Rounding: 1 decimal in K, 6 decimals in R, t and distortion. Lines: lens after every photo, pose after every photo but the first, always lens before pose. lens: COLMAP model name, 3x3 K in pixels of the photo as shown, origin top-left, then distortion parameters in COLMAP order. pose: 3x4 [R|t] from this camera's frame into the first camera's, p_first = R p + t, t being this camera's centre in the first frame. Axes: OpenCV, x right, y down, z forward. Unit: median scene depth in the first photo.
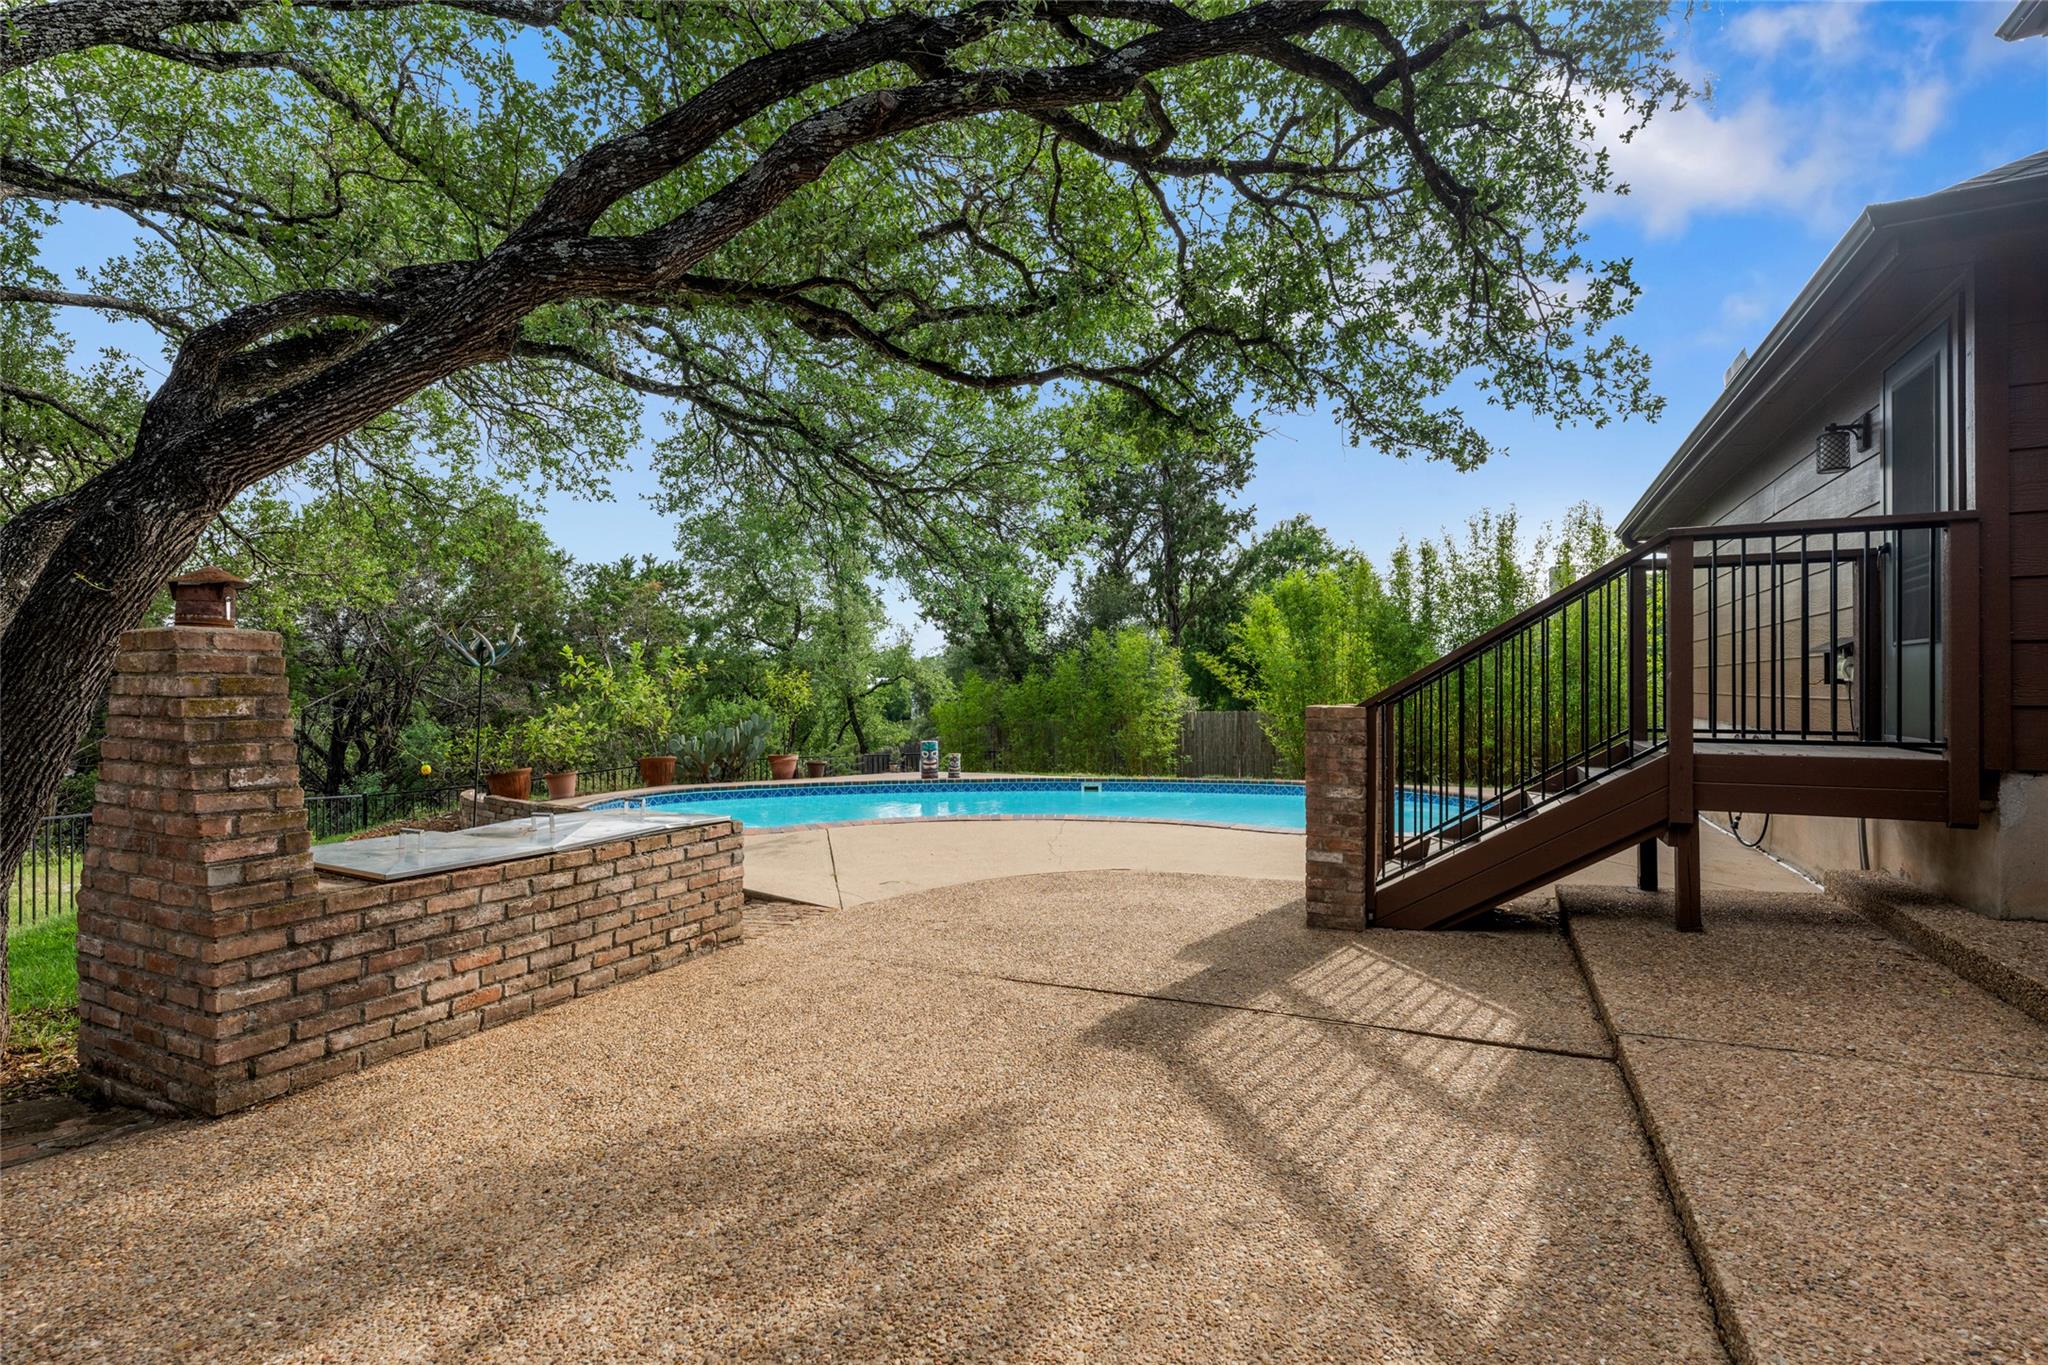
lens RADIAL K [[895.8, 0, 1015.3], [0, 895.8, 682.4], [0, 0, 1]] dist [0.000010, 0.000008]
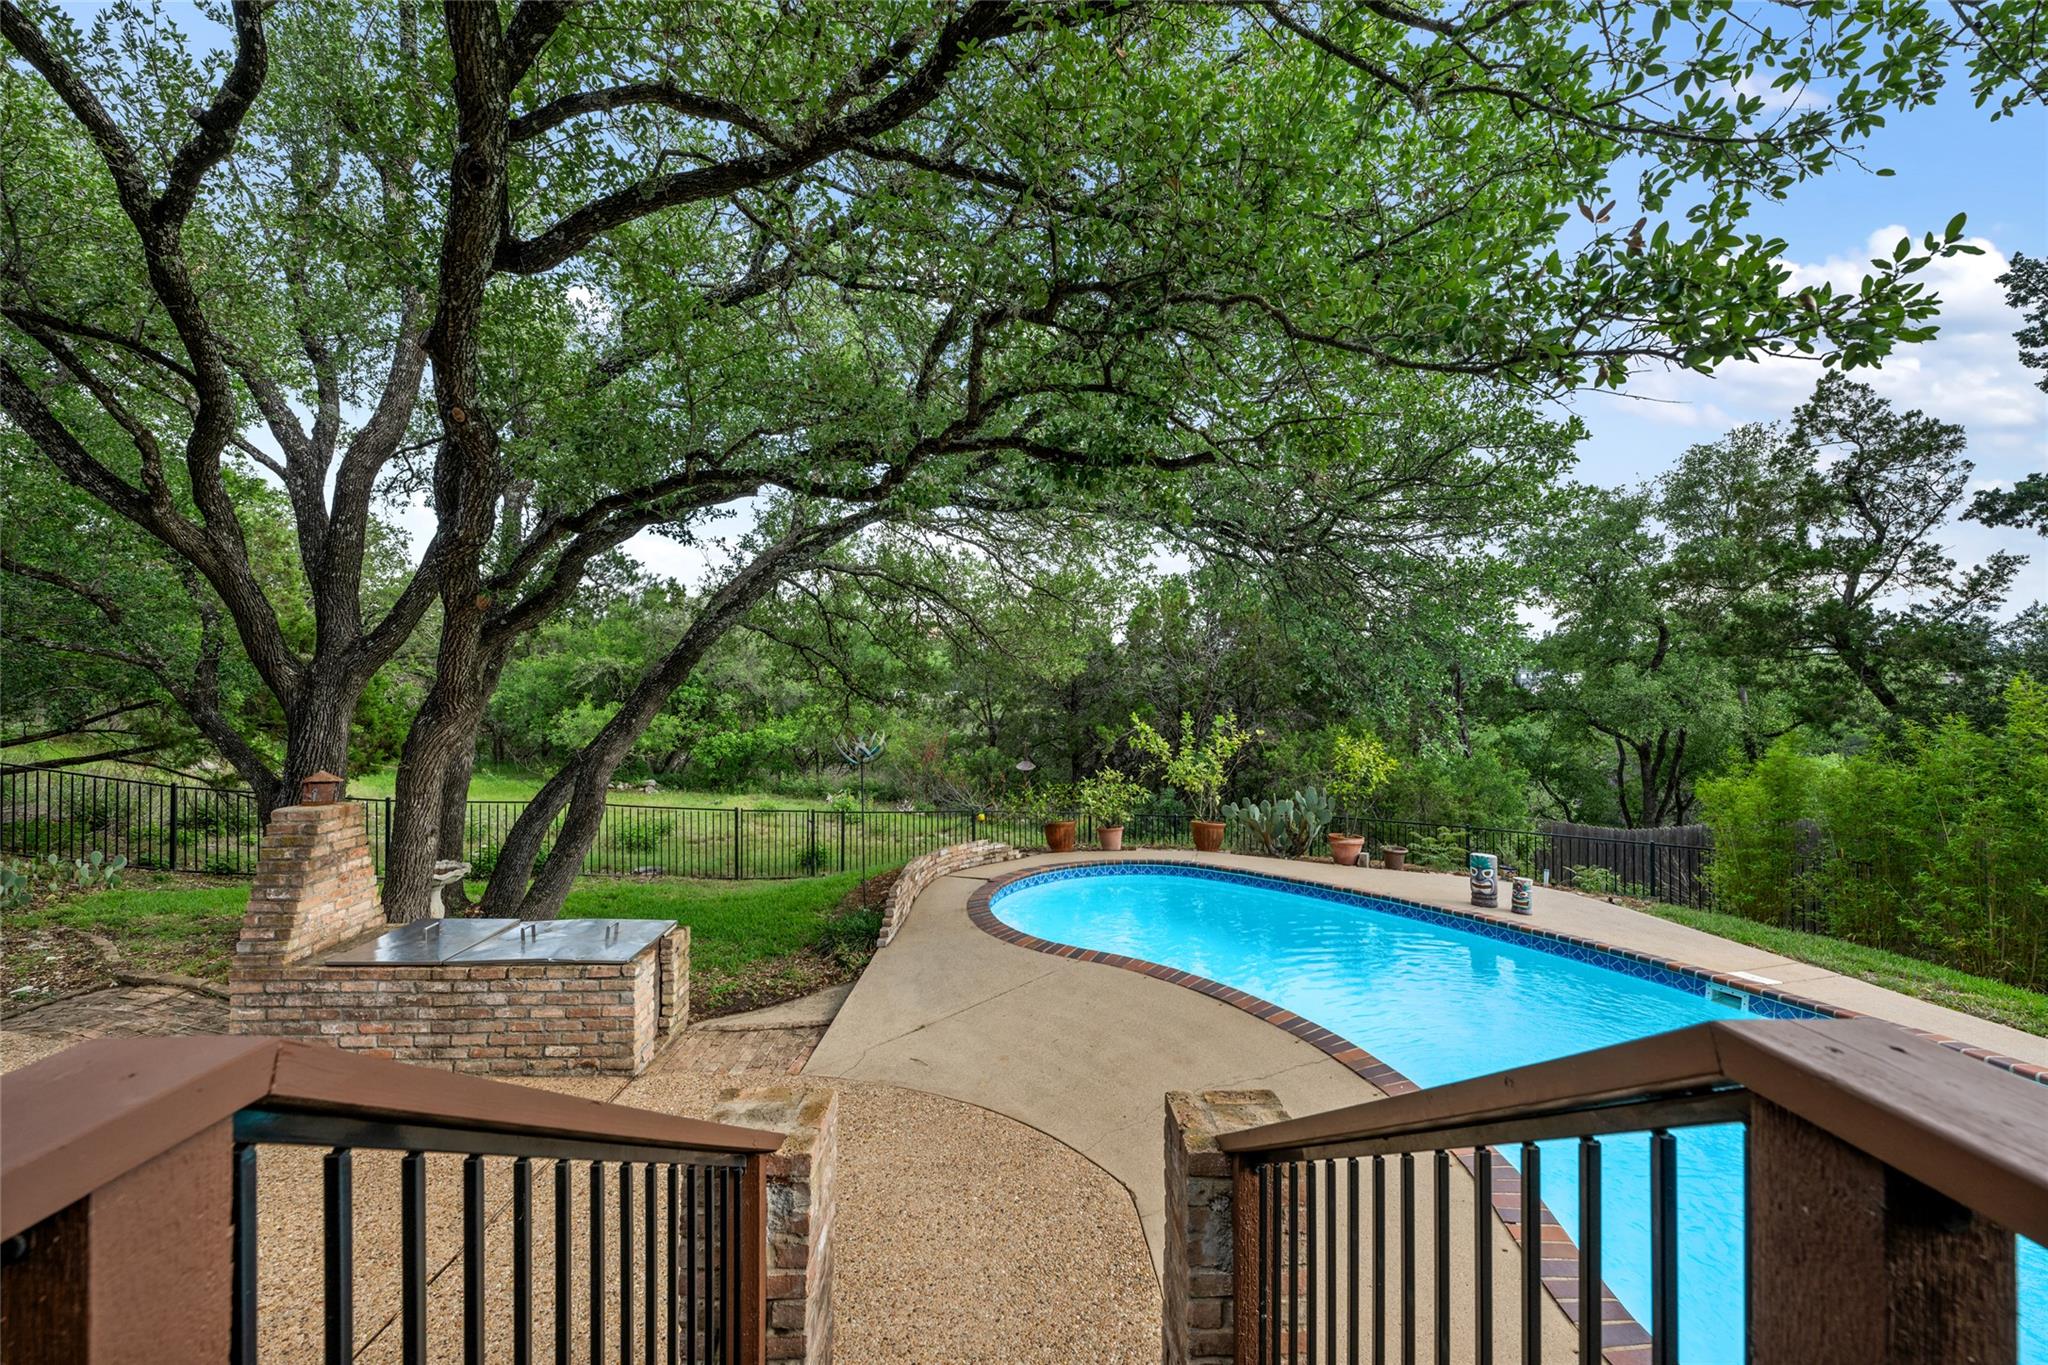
lens RADIAL K [[812.1, 0, 1016.6], [0, 812.1, 680.5], [0, 0, 1]] dist [-0.001158, 0.000222]
pose [[0.466053, -0.002388, -0.884754, 1.060883], [0.002718, 0.999996, -0.001268, -0.259631], [0.884753, -0.001814, 0.466057, 1.244652]]
